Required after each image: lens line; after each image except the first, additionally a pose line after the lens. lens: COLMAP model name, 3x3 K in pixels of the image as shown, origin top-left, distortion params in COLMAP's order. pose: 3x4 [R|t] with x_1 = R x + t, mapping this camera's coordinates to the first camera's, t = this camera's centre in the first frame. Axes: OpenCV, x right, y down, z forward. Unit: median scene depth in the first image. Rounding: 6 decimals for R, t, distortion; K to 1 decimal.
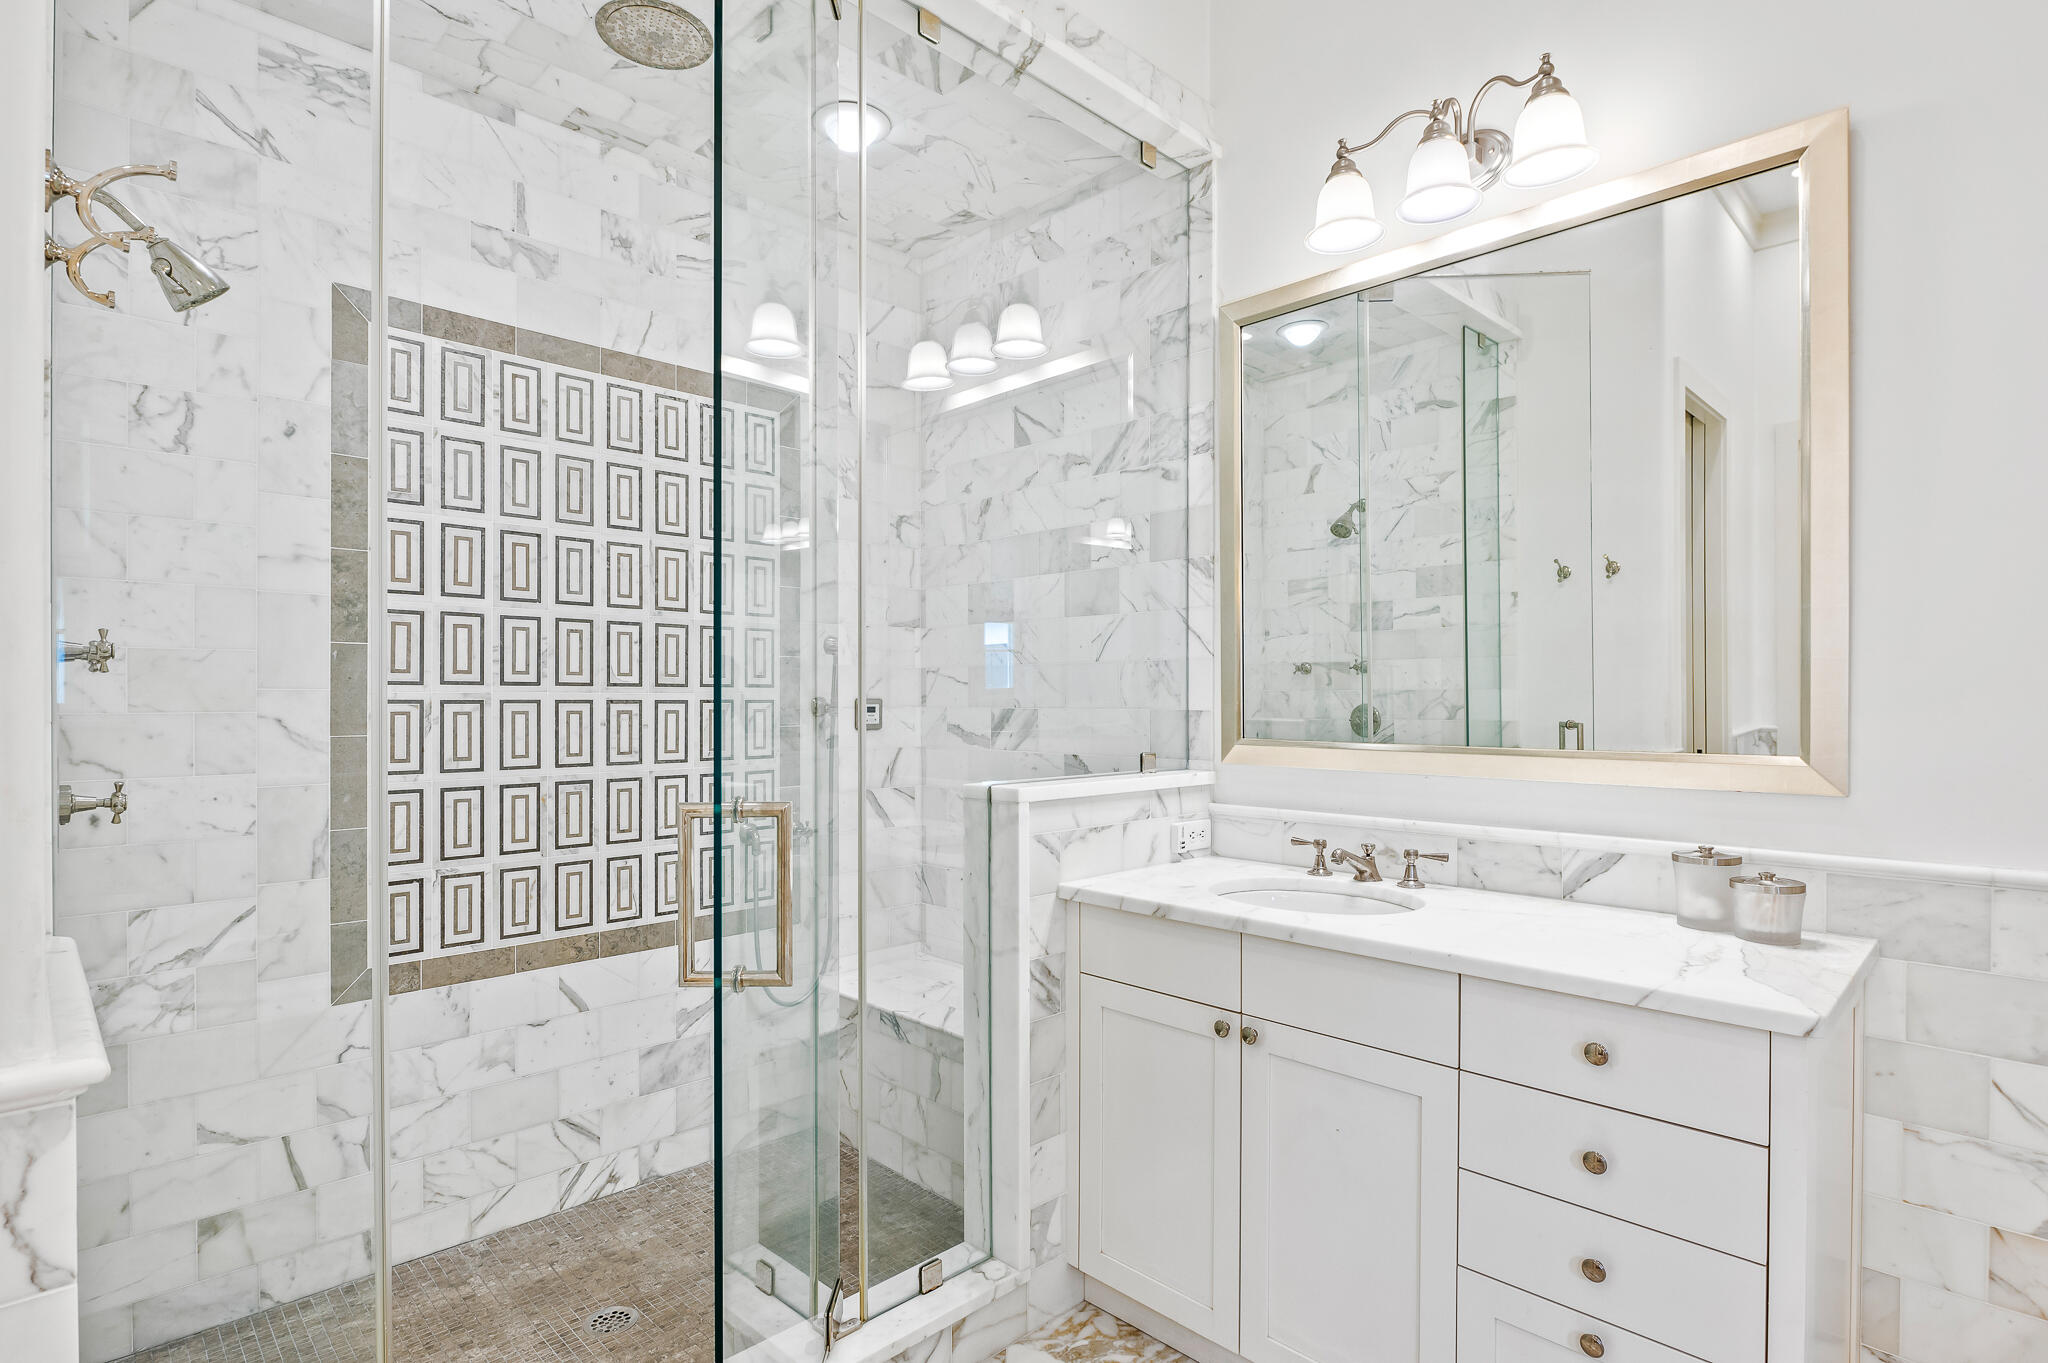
lens RADIAL K [[1029.3, 0, 1019.2], [0, 1029.3, 705.7], [0, 0, 1]] dist [-0.013583, -0.001351]
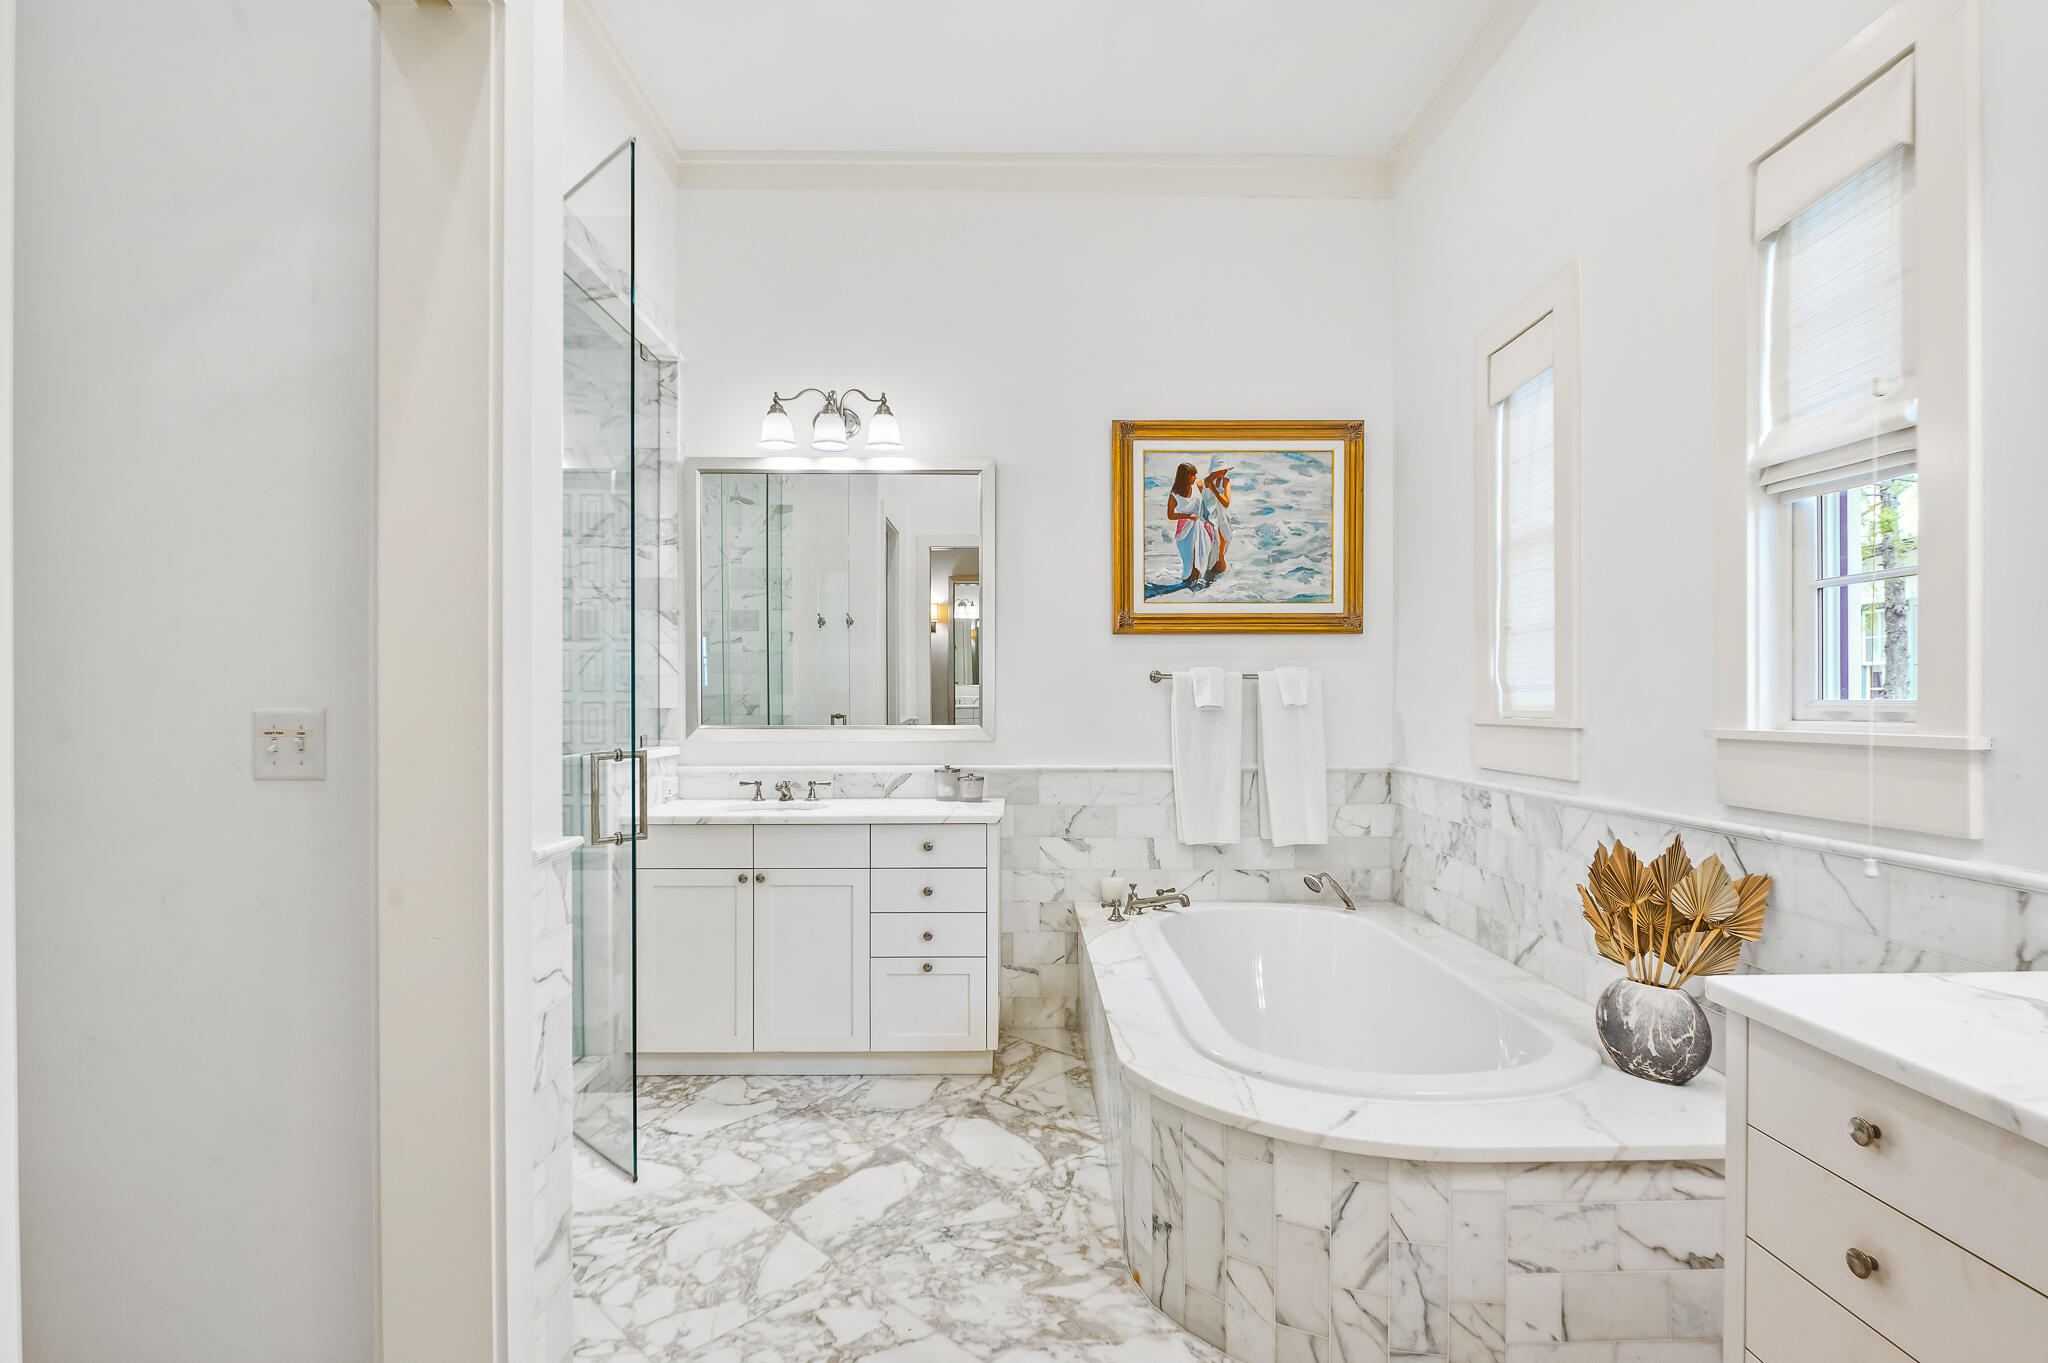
lens RADIAL K [[1004.8, 0, 1024.0], [0, 1004.8, 695.1], [0, 0, 1]] dist [-0.000055, -0.000007]
pose [[0.696092, 0.005324, 0.717933, -0.698131], [0.003292, 0.999938, -0.010608, 0.003322], [-0.717945, 0.009748, 0.696031, -0.585730]]
